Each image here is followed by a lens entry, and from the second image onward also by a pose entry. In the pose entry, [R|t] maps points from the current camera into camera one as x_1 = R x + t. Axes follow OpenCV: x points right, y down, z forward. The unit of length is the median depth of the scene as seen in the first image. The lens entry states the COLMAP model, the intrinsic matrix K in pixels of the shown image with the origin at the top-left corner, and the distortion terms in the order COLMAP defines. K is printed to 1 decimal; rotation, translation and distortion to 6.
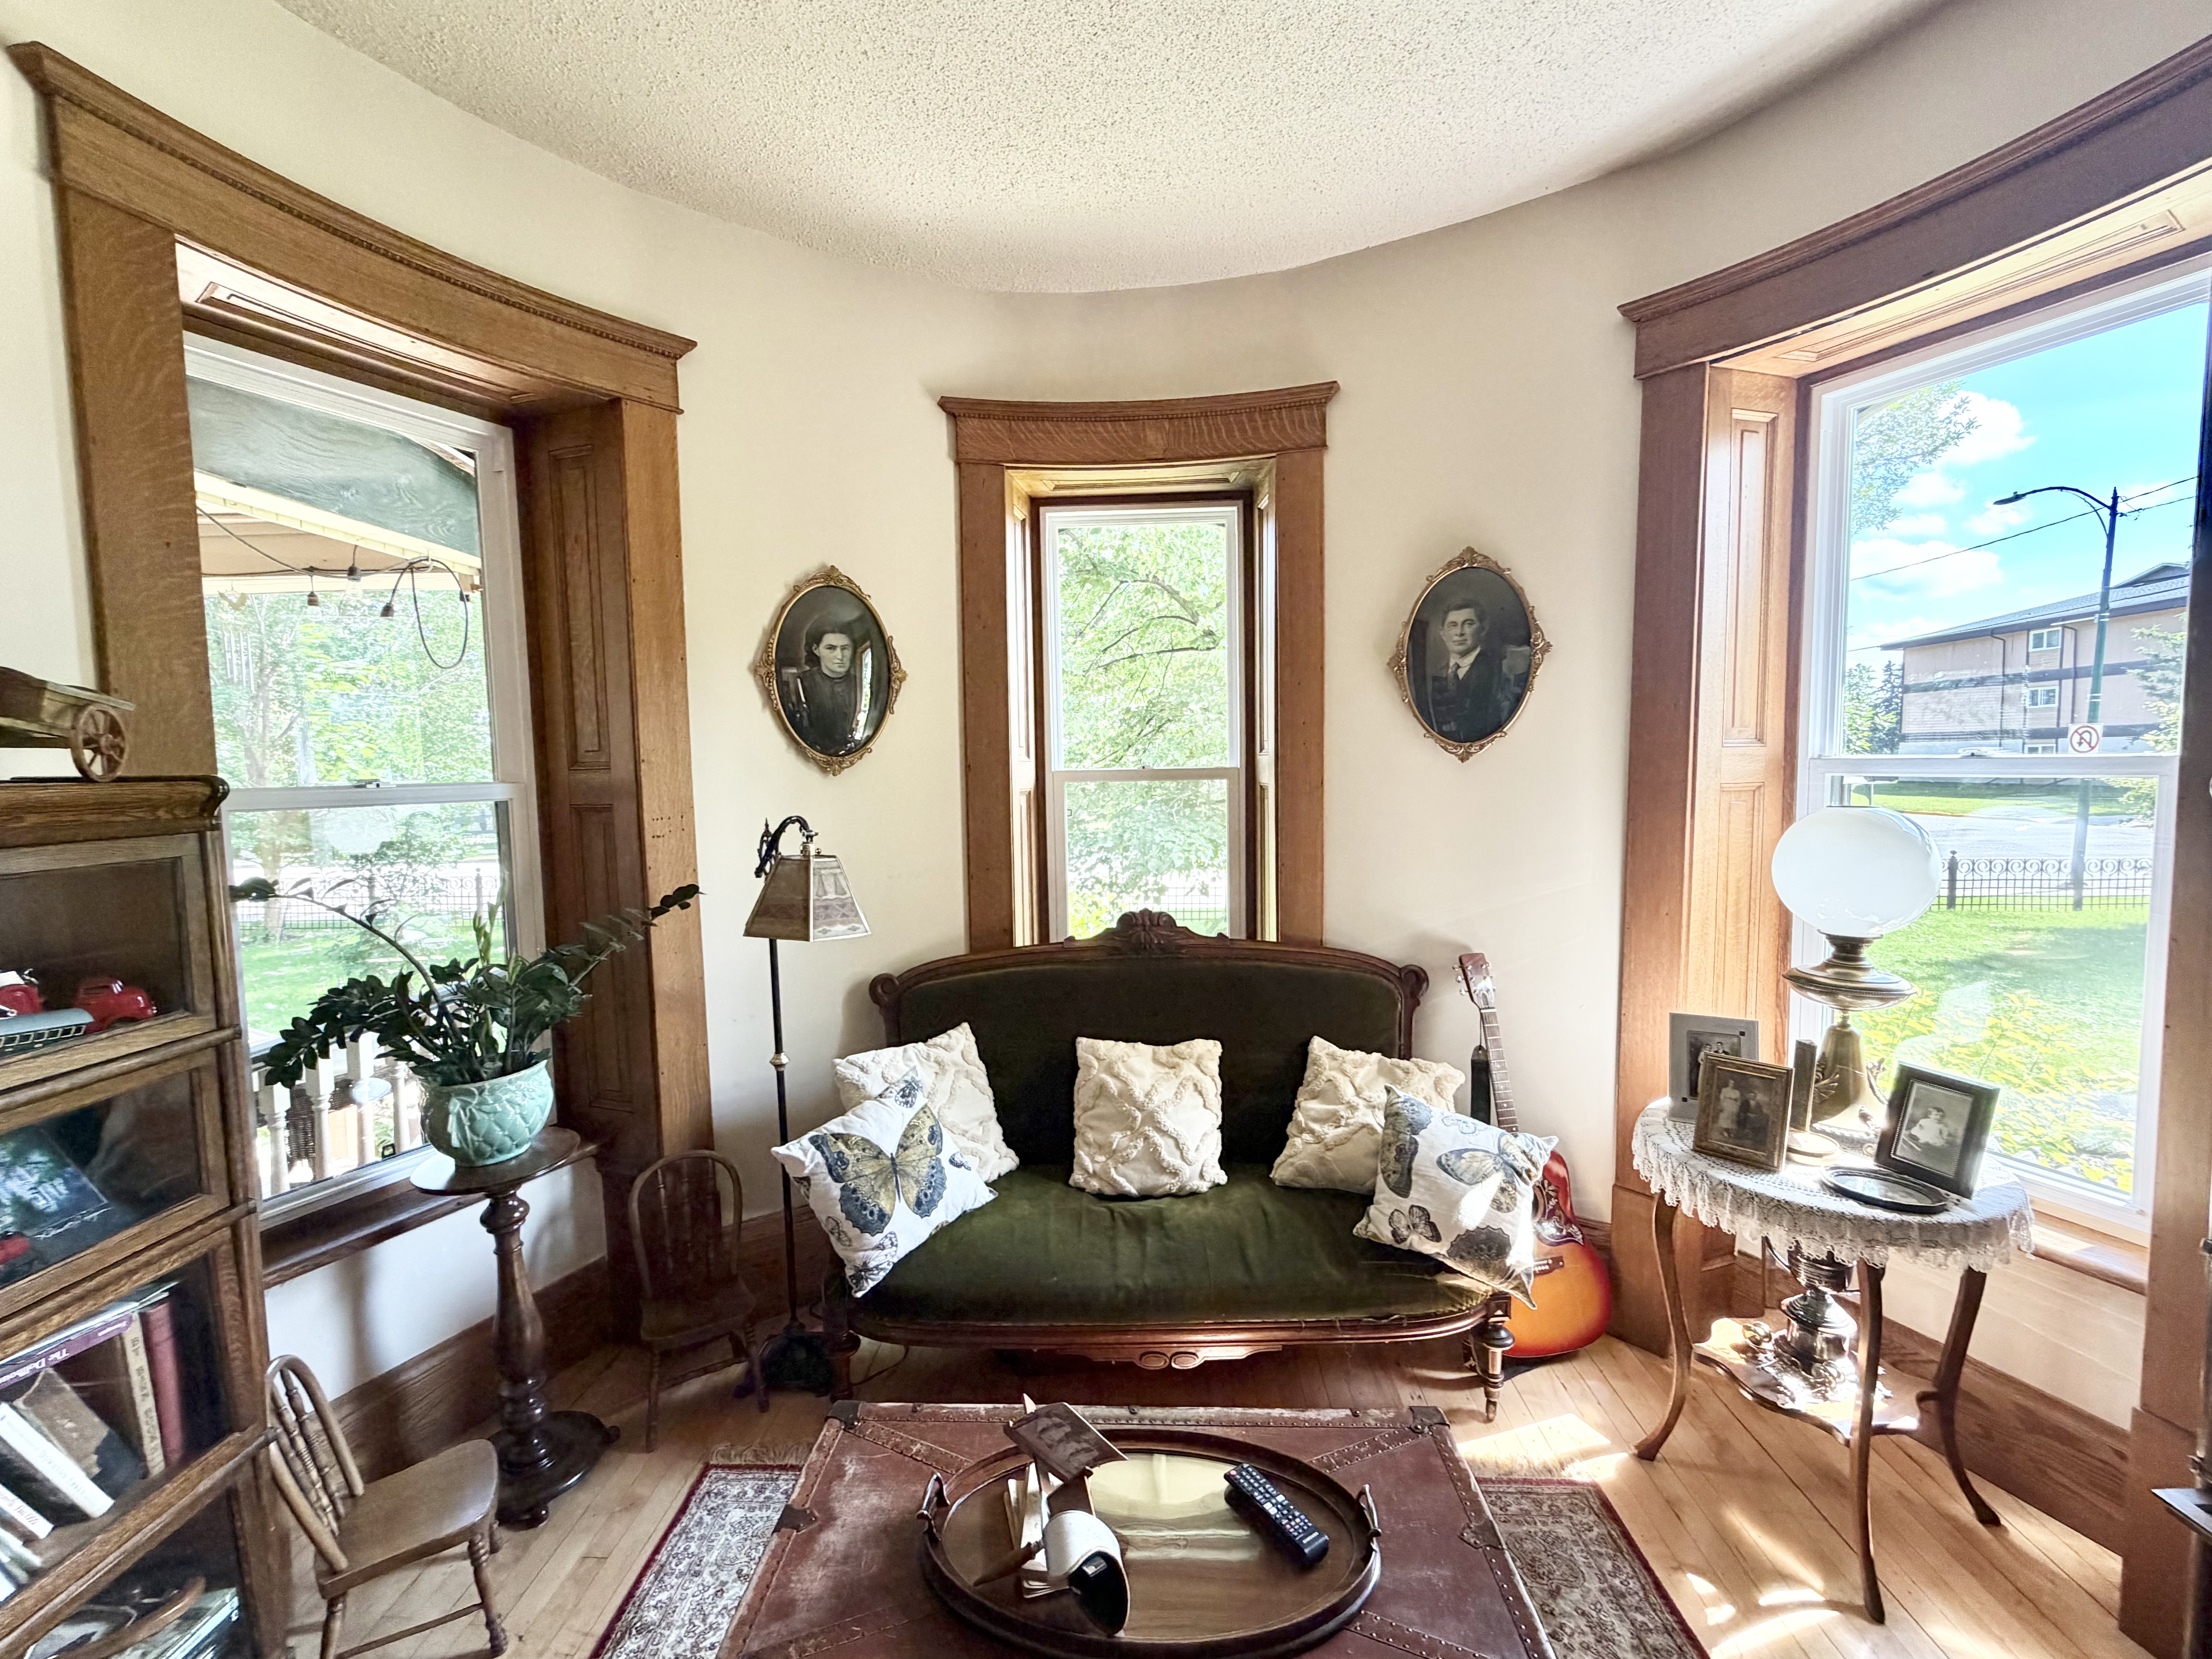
lens RADIAL K [[894.9, 0, 1106.0], [0, 894.9, 829.5], [0, 0, 1]] dist [0.000623, -0.000172]
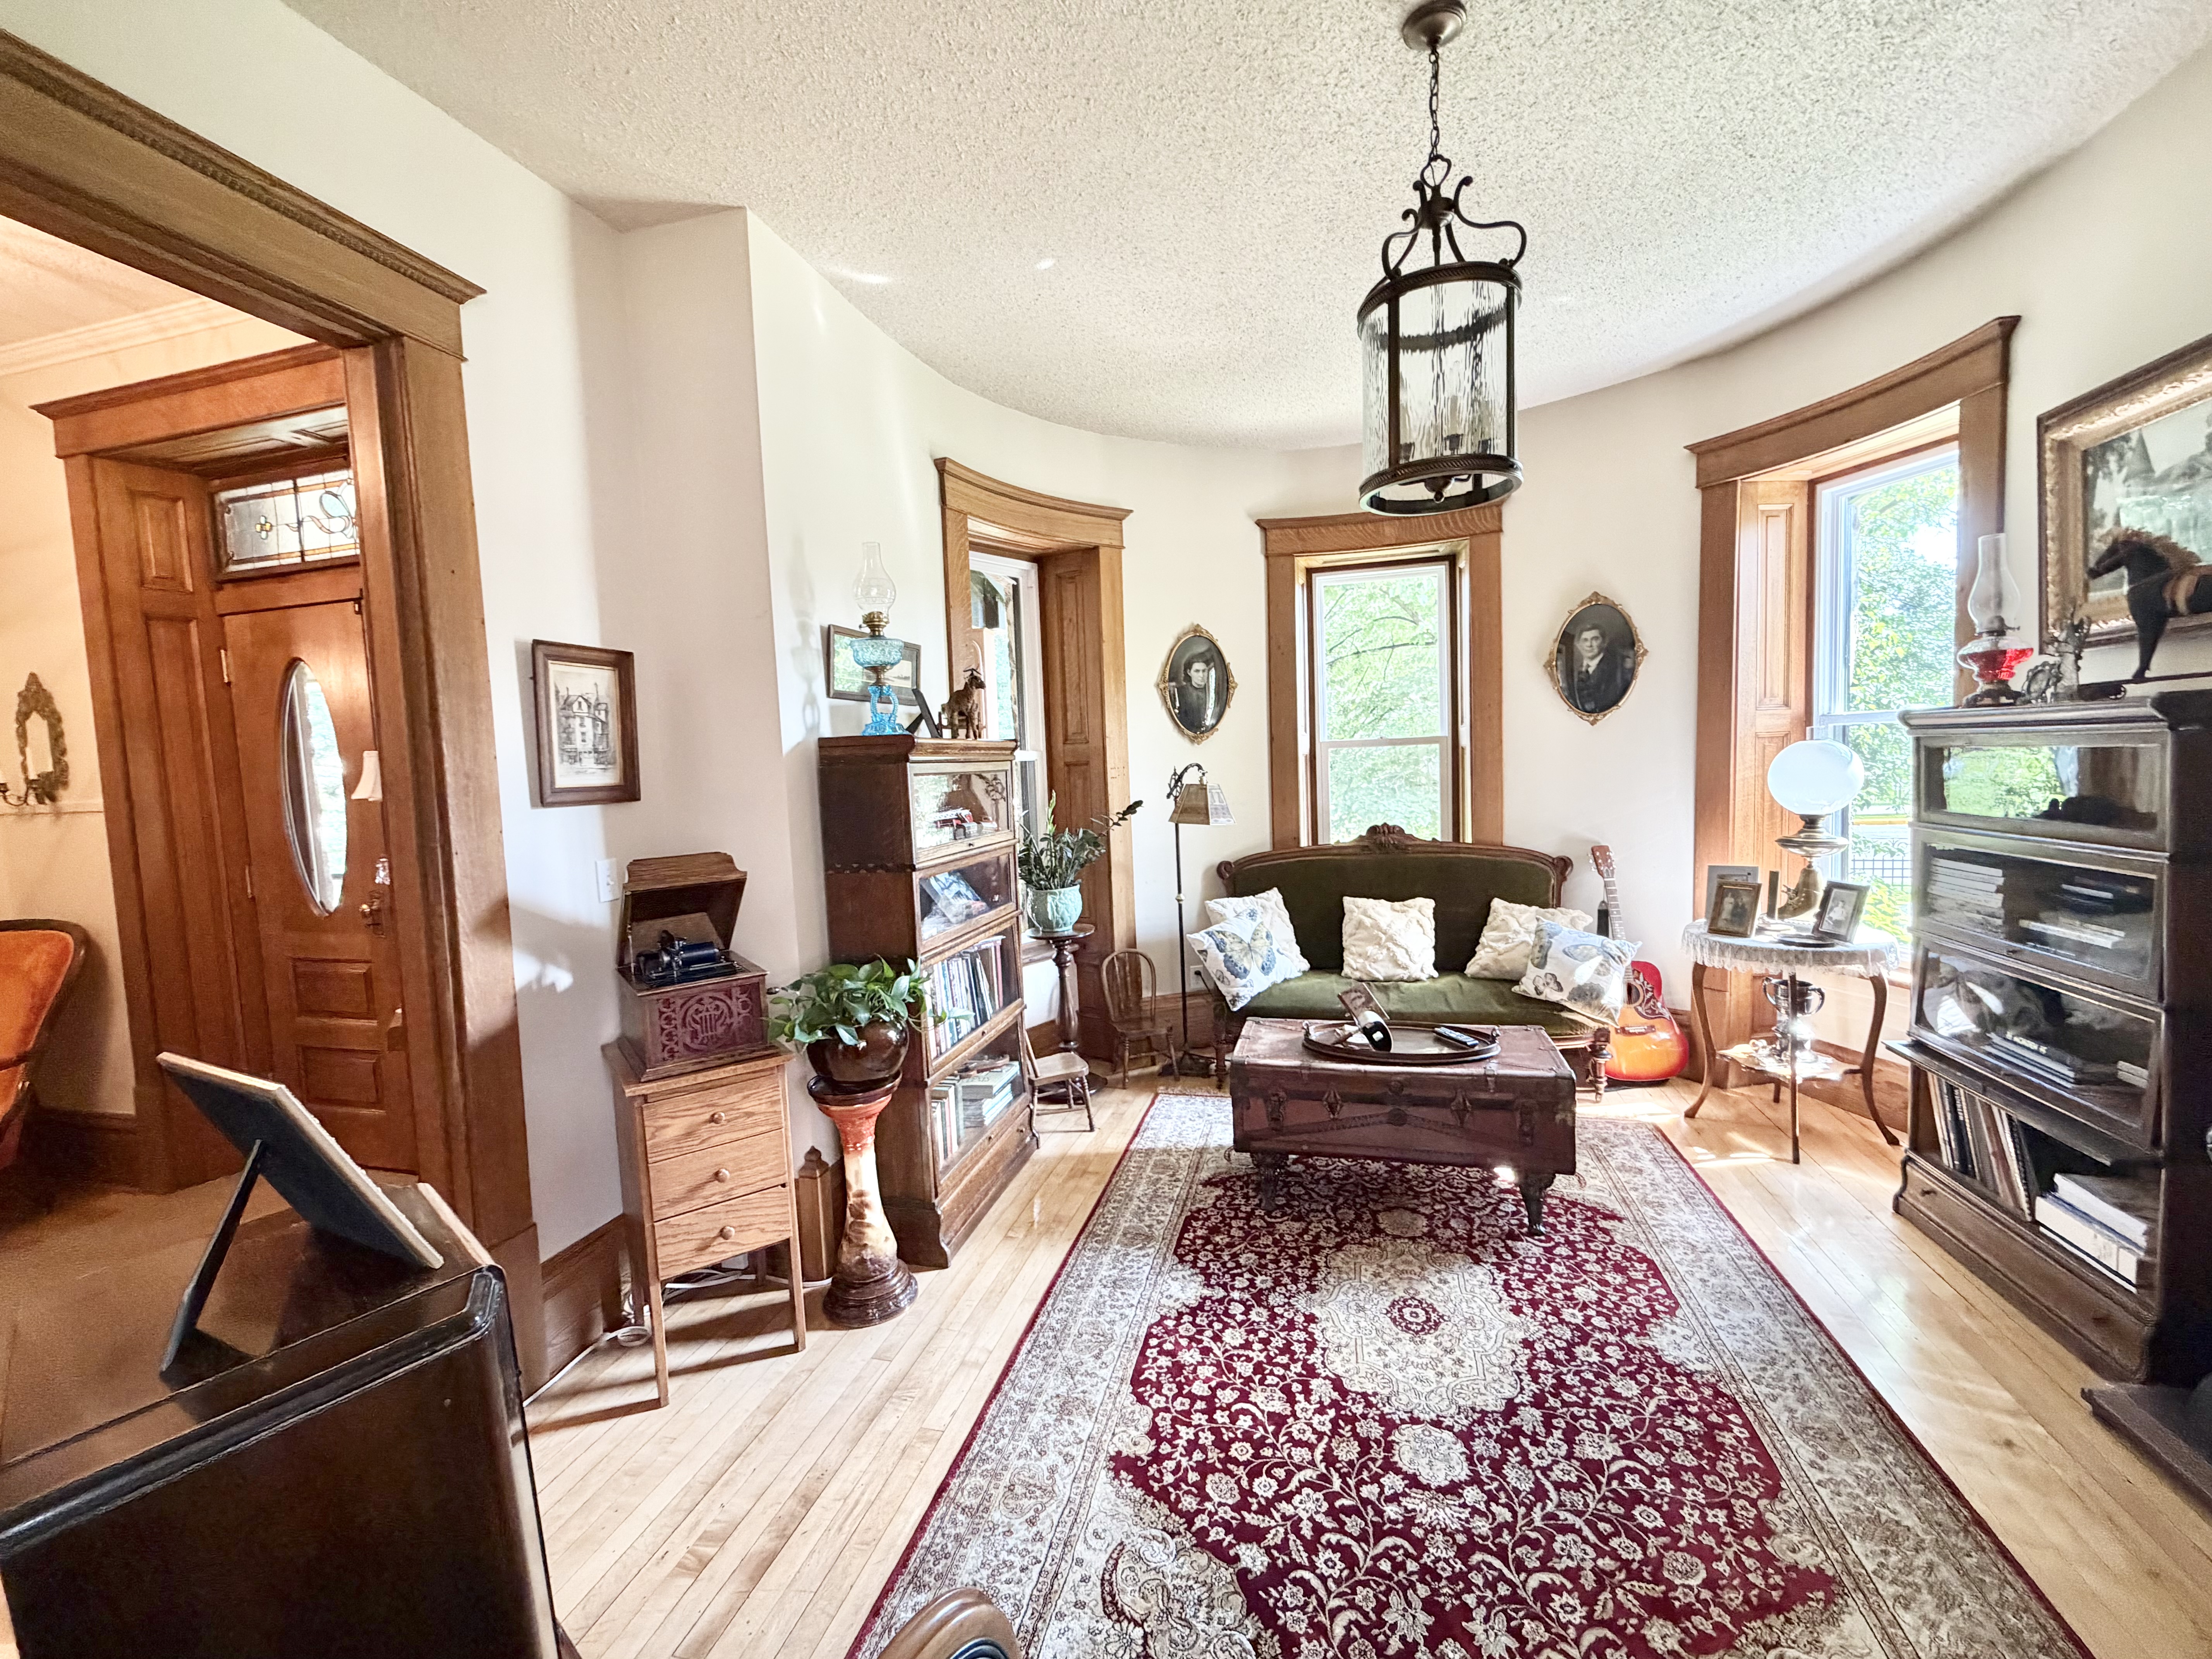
lens RADIAL K [[893.9, 0, 1109.4], [0, 893.9, 826.0], [0, 0, 1]] dist [-0.000353, 0.000017]
pose [[0.973887, -0.004093, -0.226996, -0.082095], [0.004266, 0.999991, 0.000274, 0.101132], [0.226993, -0.001235, 0.973896, -0.762005]]
